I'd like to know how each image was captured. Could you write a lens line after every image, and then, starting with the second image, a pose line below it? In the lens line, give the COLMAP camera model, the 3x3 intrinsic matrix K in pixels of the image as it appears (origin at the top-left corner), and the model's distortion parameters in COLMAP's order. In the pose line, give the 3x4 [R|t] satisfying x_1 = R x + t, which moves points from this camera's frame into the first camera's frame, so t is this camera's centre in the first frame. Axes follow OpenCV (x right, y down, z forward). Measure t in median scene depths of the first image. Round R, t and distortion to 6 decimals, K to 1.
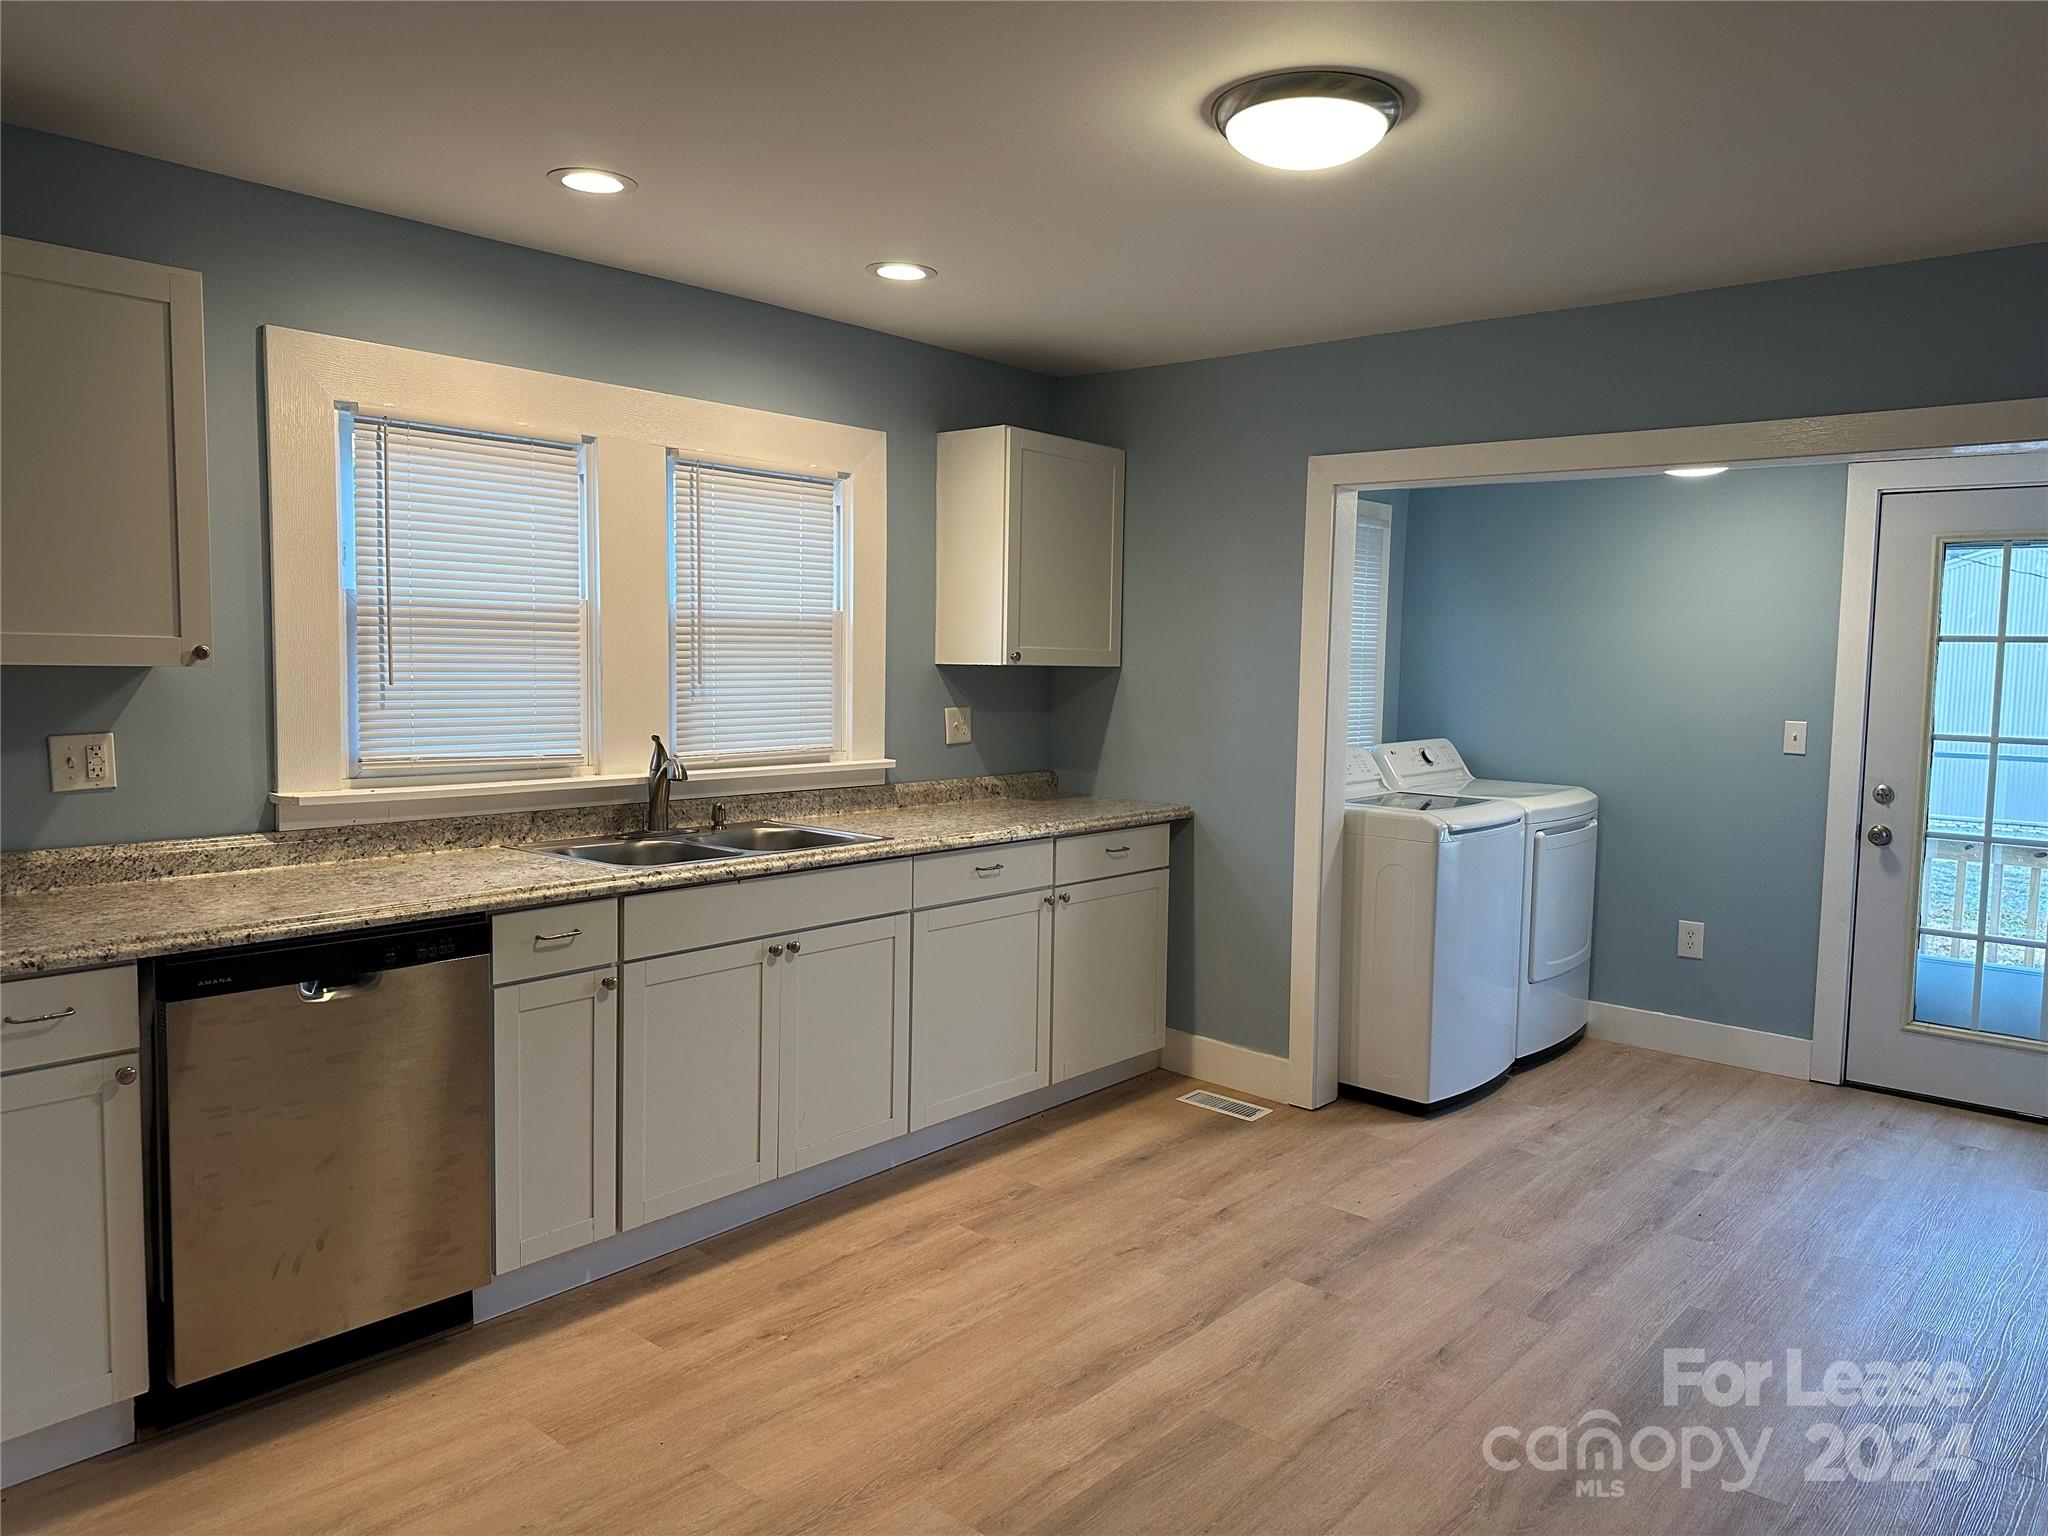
lens RADIAL K [[1427.3, 0, 1024.7], [0, 1427.3, 760.9], [0, 0, 1]] dist [0.109273, -0.166729]
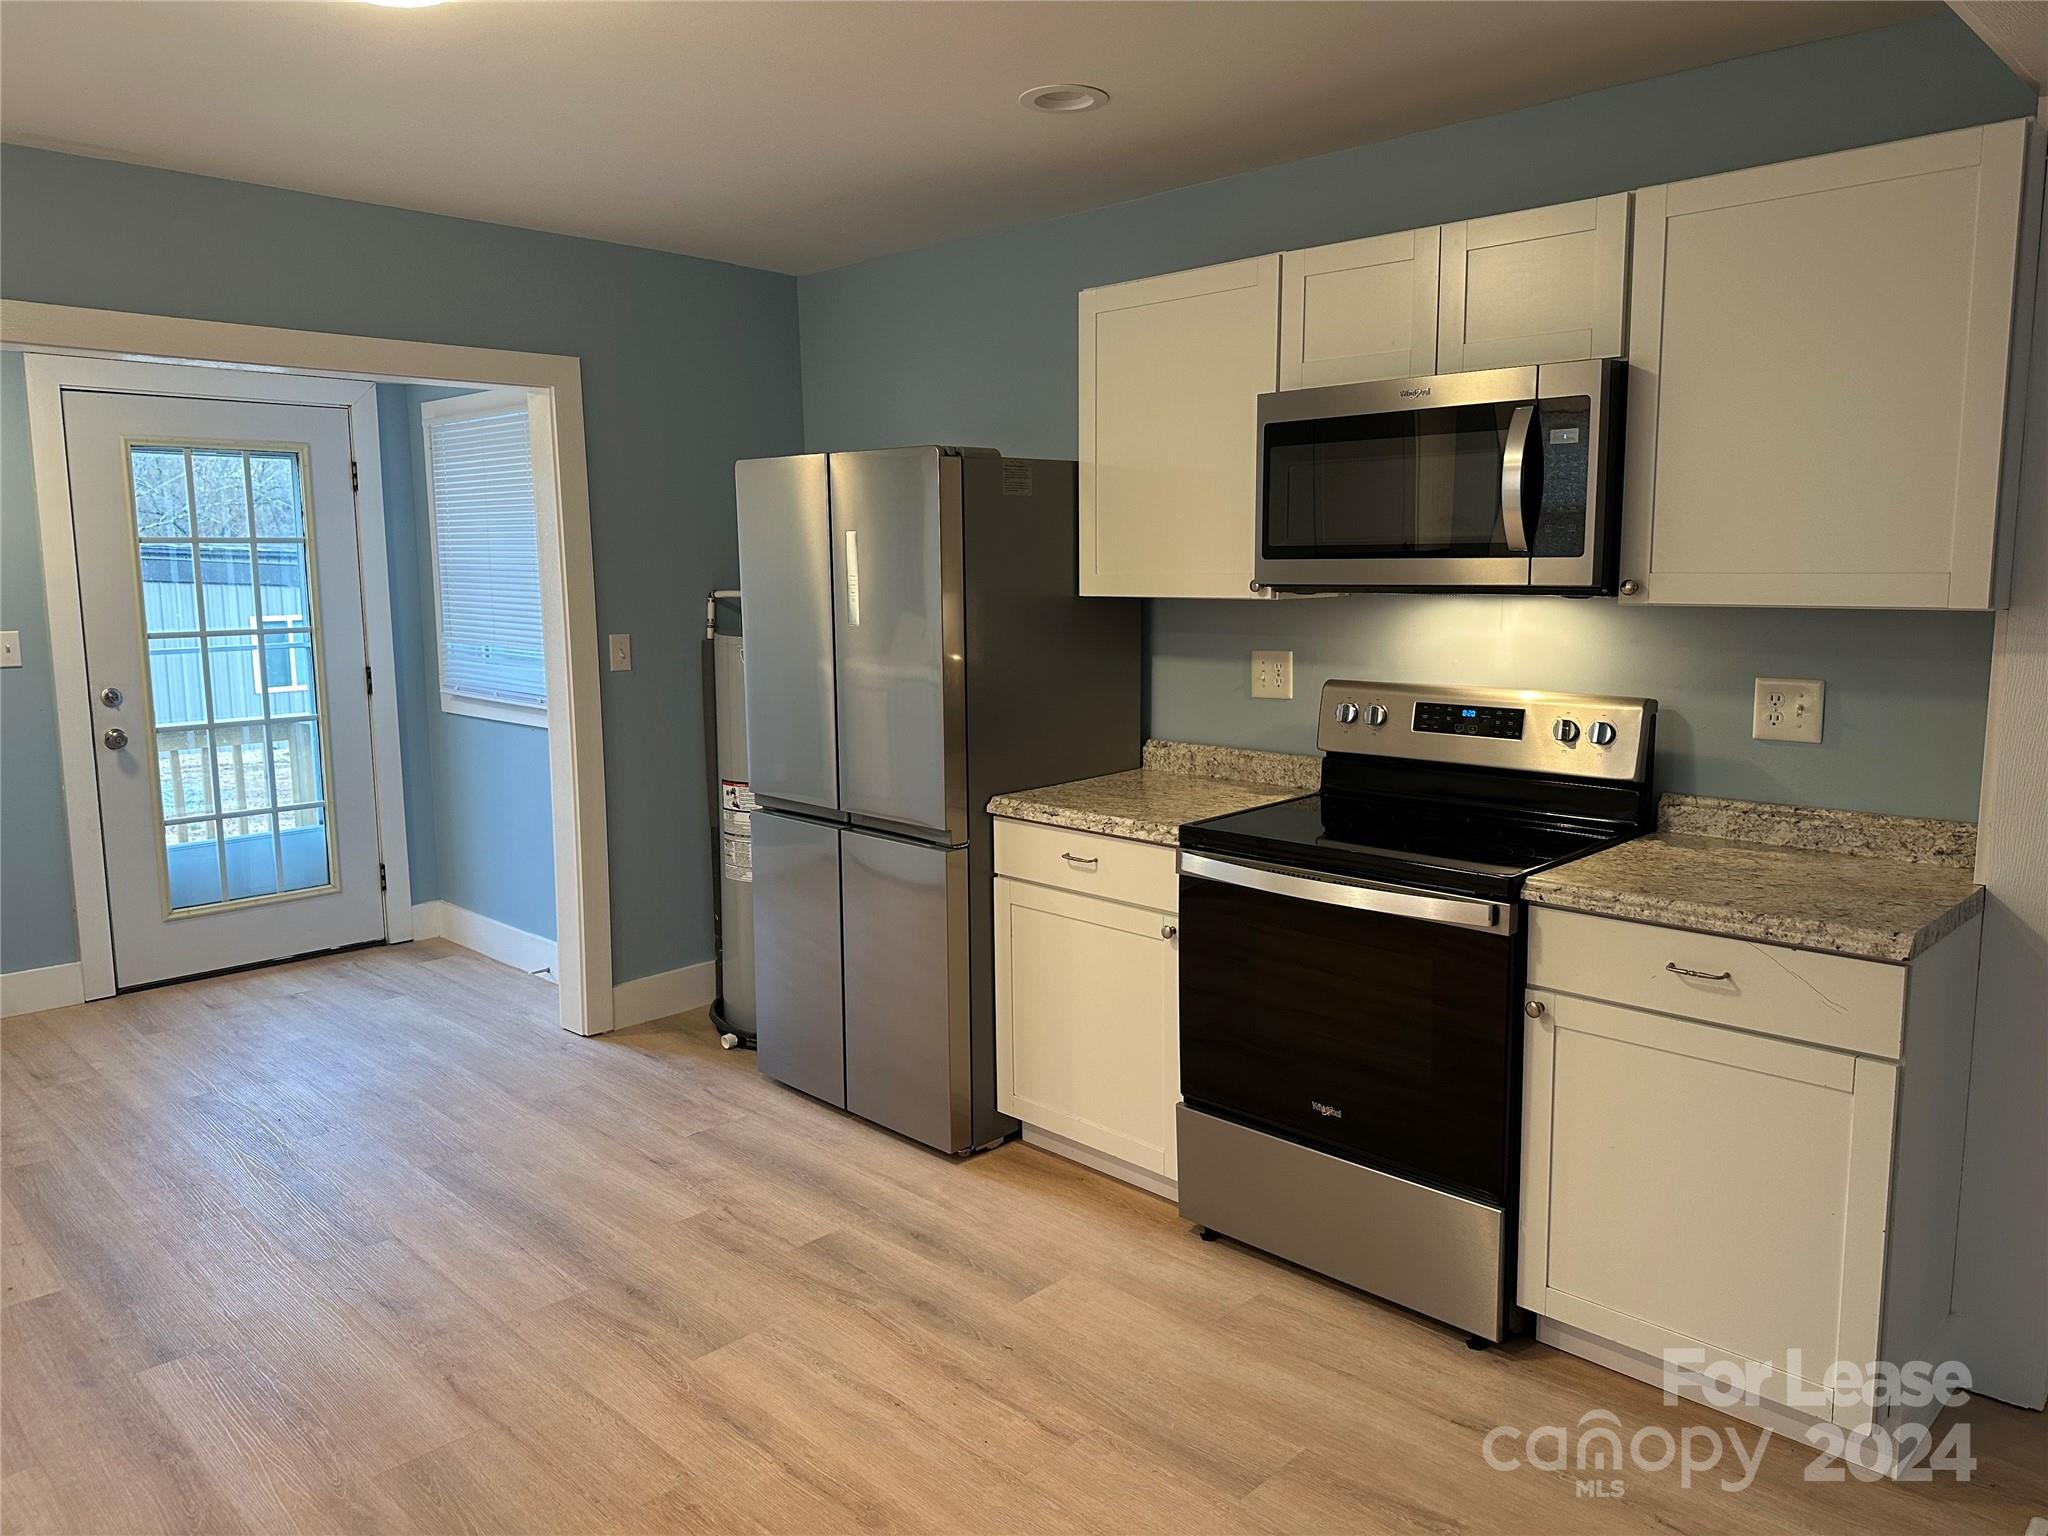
lens RADIAL K [[1460.6, 0, 1000.3], [0, 1460.6, 758.1], [0, 0, 1]] dist [0.030114, -0.001811]
pose [[0.063475, -0.157856, 0.985420, -0.390636], [0.086927, 0.984533, 0.152115, -0.039004], [-0.994190, 0.076004, 0.076215, 0.331942]]
